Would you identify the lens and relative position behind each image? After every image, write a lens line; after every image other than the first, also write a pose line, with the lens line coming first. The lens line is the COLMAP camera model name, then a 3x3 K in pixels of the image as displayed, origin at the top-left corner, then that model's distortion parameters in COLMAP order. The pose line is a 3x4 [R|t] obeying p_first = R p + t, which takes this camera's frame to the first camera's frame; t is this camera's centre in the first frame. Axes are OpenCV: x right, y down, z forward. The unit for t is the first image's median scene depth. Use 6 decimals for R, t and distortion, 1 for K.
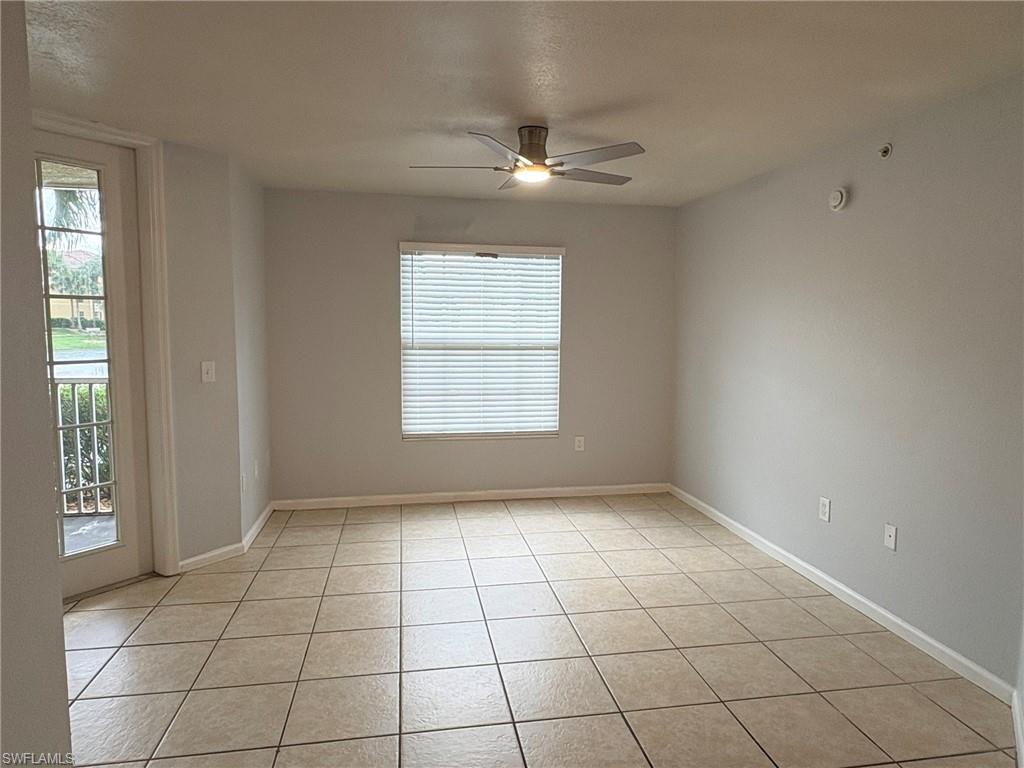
lens RADIAL K [[638.5, 0, 514.0], [0, 638.5, 384.7], [0, 0, 1]] dist [-0.007004, 0.003607]
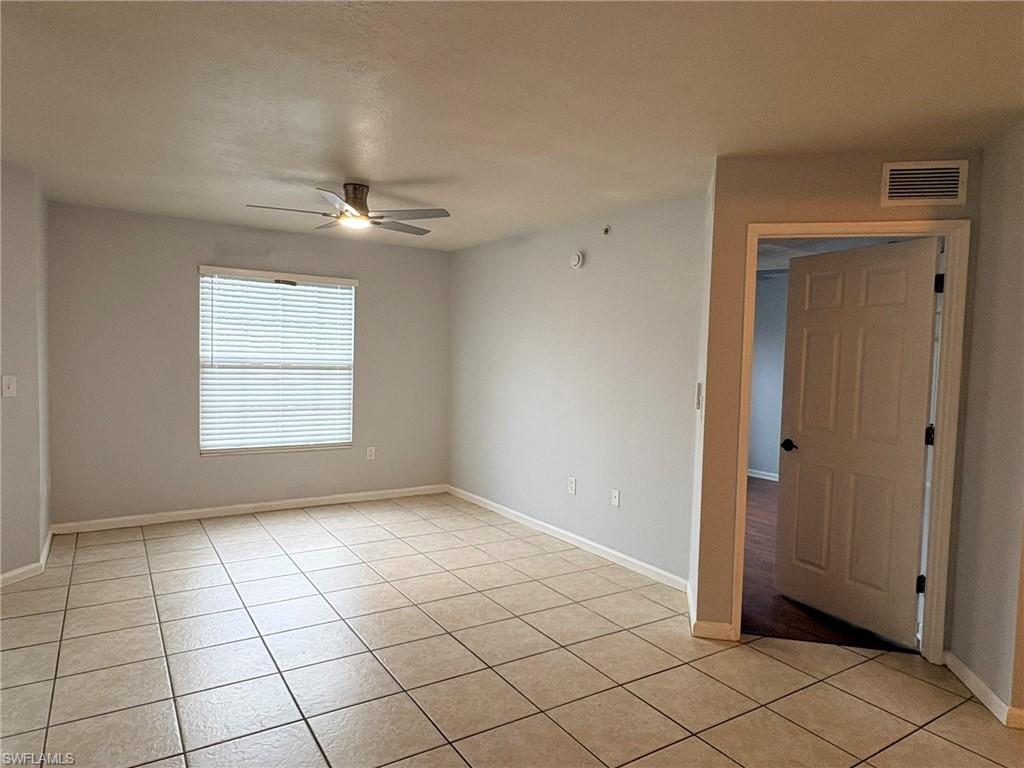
lens RADIAL K [[638.5, 0, 512.6], [0, 638.5, 391.1], [0, 0, 1]] dist [-0.007004, 0.003607]
pose [[0.921922, -0.004805, 0.387345, -0.116640], [0.018248, 0.999352, -0.031034, 0.025496], [-0.386944, 0.035679, 0.921412, -0.158820]]
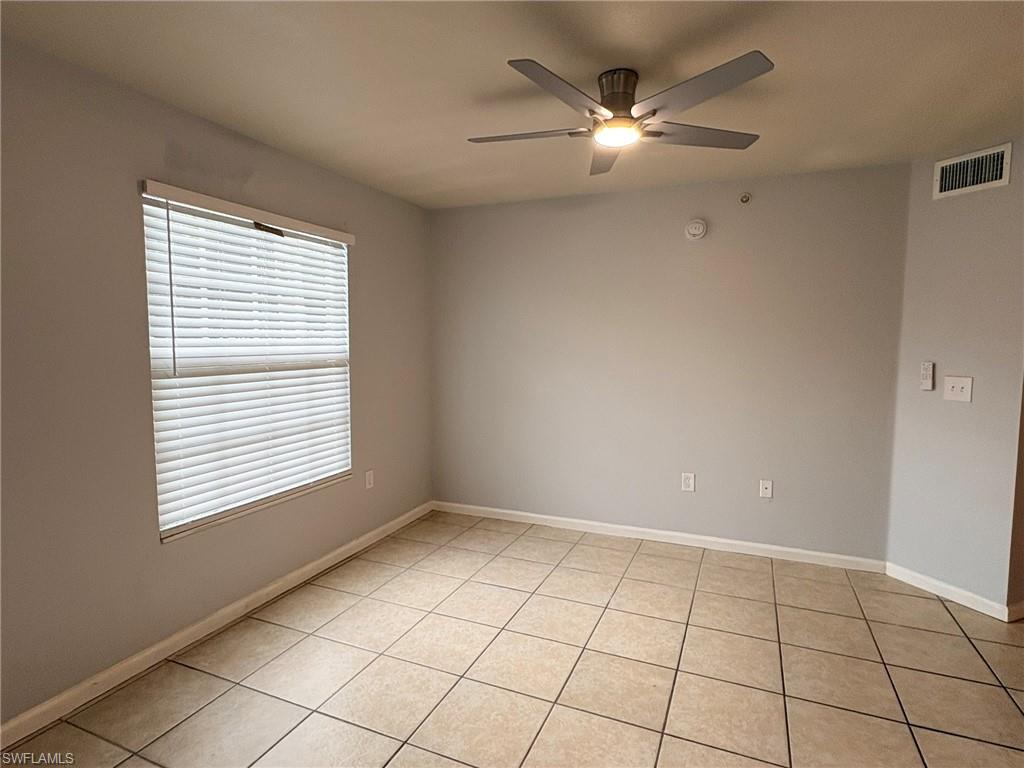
lens RADIAL K [[548.3, 0, 506.6], [0, 548.3, 385.0], [0, 0, 1]] dist [-0.003708, 0.001375]
pose [[0.549449, -0.077072, 0.831965, -0.425249], [0.085335, 0.995706, 0.035884, -0.043602], [-0.831158, 0.051279, 0.553667, 0.524693]]
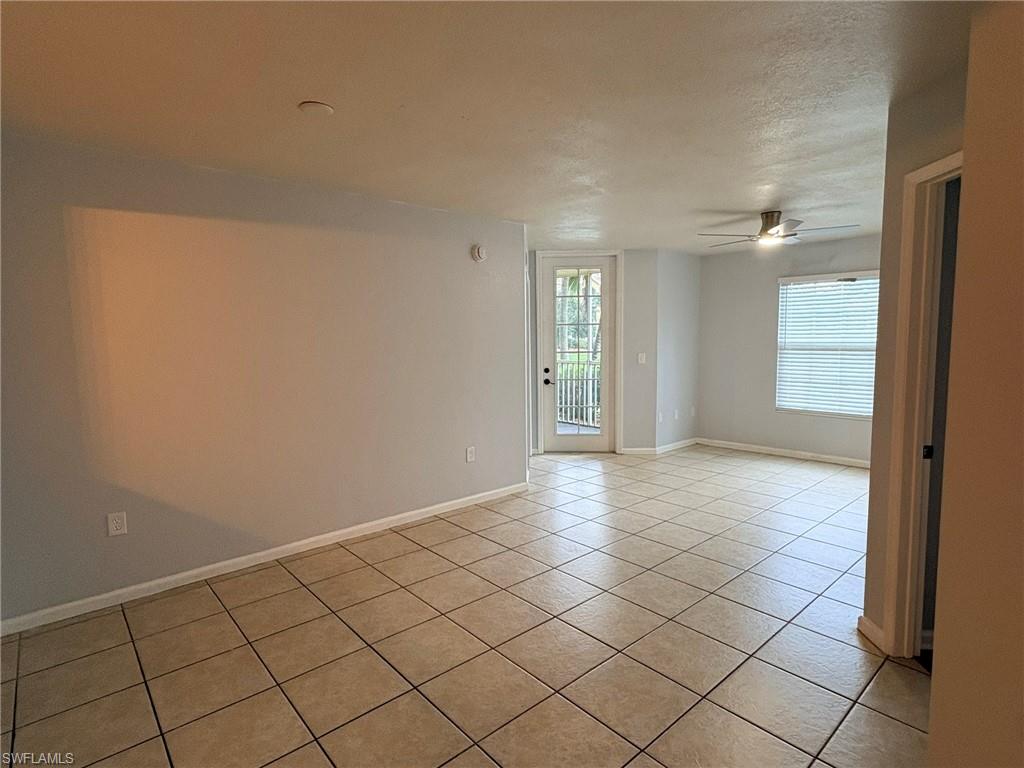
lens RADIAL K [[548.3, 0, 507.8], [0, 548.3, 393.5], [0, 0, 1]] dist [-0.003708, 0.001375]
pose [[0.508476, 0.078714, -0.857471, 0.644368], [-0.067158, 0.996405, 0.051644, 0.023387], [0.858453, 0.031326, 0.511934, -0.201189]]
